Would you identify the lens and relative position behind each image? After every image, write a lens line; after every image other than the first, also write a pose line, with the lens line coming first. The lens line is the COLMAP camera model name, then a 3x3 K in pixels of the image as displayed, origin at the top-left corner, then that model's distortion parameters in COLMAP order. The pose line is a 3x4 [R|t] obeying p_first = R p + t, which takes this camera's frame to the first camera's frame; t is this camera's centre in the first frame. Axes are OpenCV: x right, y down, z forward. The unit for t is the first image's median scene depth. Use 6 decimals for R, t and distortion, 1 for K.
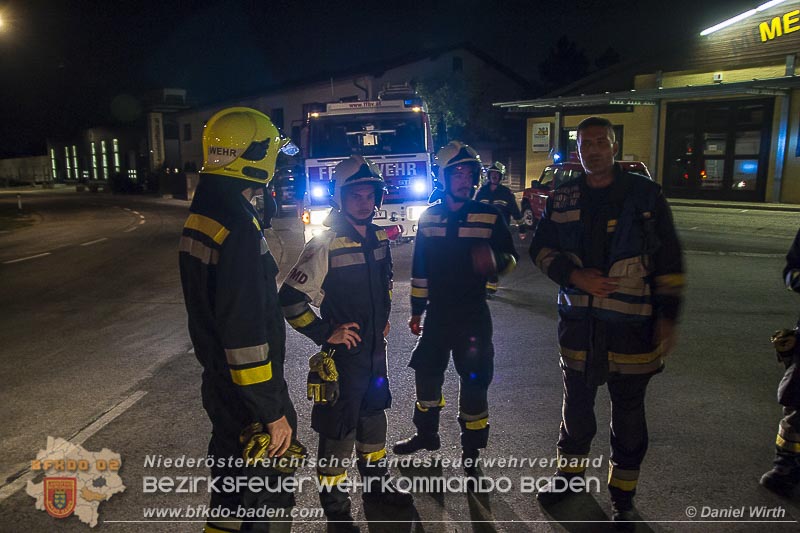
lens RADIAL K [[611.6, 0, 399.7], [0, 611.6, 284.4], [0, 0, 1]] dist [-0.100443, 0.071367]
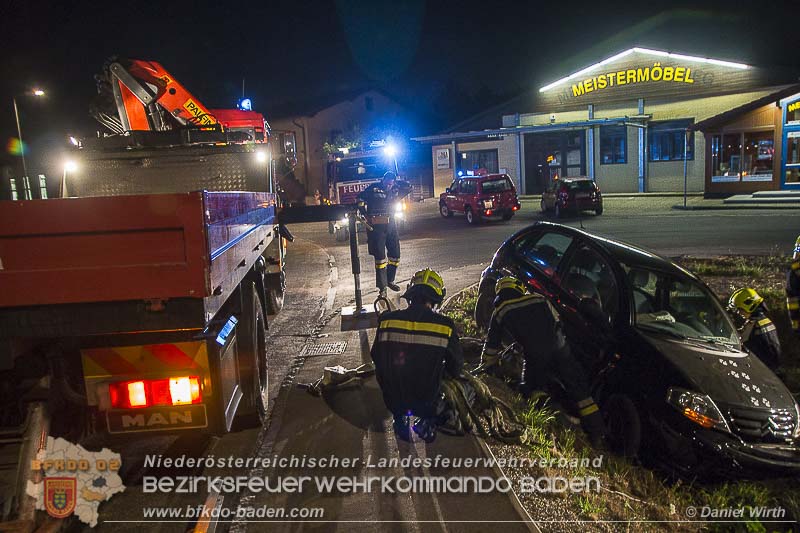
lens RADIAL K [[611.6, 0, 406.3], [0, 611.6, 275.6], [0, 0, 1]] dist [-0.100443, 0.071367]
pose [[0.980136, -0.080989, 0.181036, -0.175637], [0.088140, 0.995600, -0.031797, 0.090659], [-0.177664, 0.047122, 0.982962, -0.503321]]
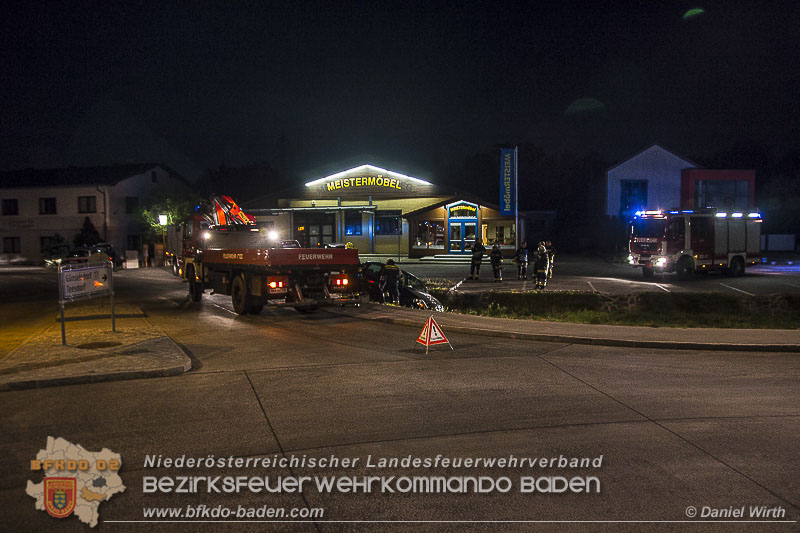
lens RADIAL K [[611.6, 0, 396.9], [0, 611.6, 264.0], [0, 0, 1]] dist [-0.100443, 0.071367]
pose [[0.797645, -0.036289, 0.602035, -0.680392], [0.121718, 0.987335, -0.101752, 0.183550], [-0.590718, 0.154440, 0.791960, -1.100384]]
